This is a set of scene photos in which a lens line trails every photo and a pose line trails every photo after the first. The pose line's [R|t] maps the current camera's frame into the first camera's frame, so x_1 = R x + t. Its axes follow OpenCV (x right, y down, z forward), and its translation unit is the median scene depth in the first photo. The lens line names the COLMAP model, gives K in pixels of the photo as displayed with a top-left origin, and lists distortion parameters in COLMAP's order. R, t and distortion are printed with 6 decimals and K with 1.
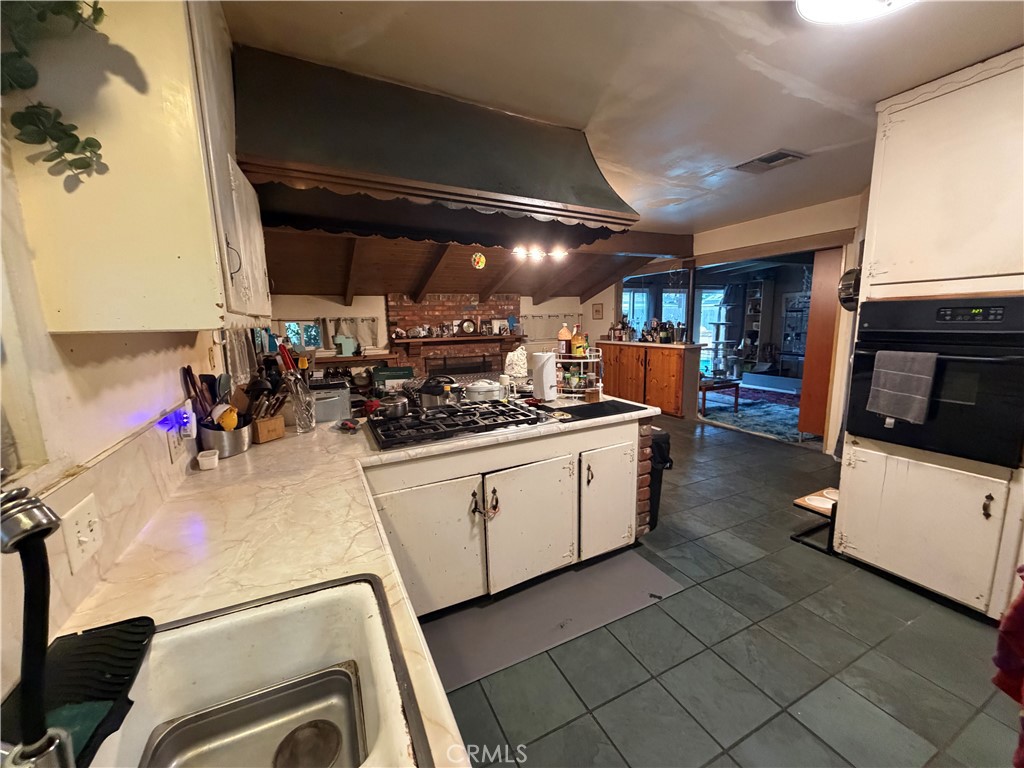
lens RADIAL K [[407.9, 0, 507.2], [0, 407.9, 381.1], [0, 0, 1]] dist [0.003713, 0.000097]
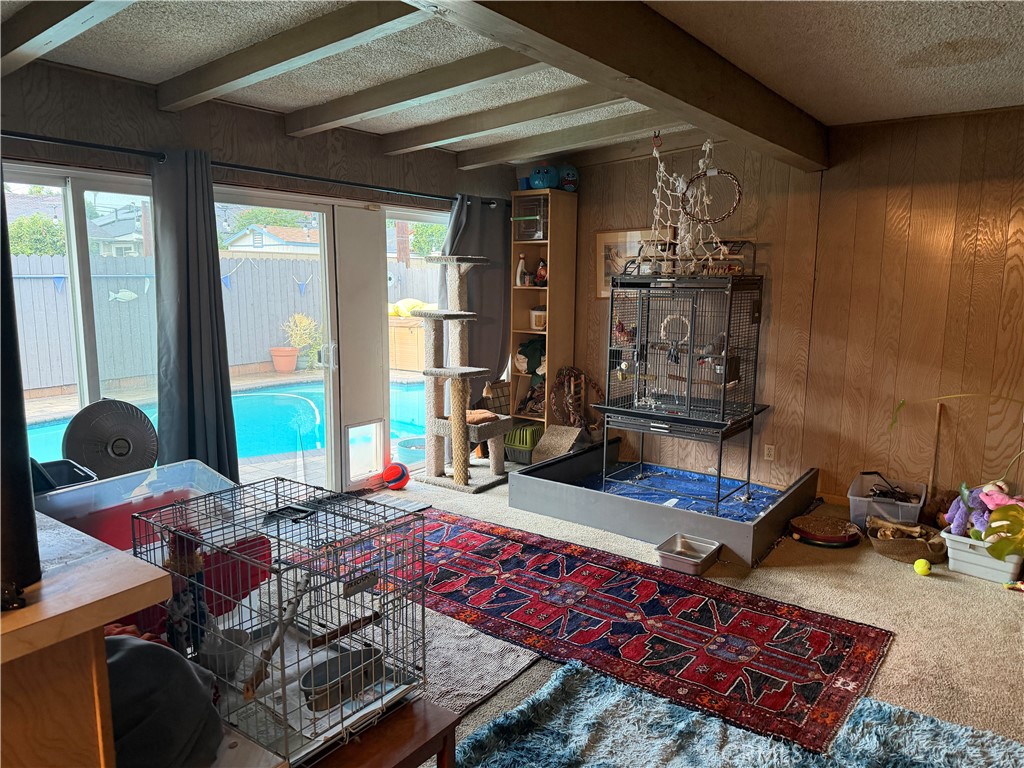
lens RADIAL K [[703.8, 0, 509.6], [0, 703.8, 387.6], [0, 0, 1]] dist [0.033027, -0.012619]
pose [[0.879515, -0.047041, 0.473541, 0.295393], [0.046686, 0.998831, 0.012513, -0.086743], [-0.473576, 0.011102, 0.880683, 0.474792]]
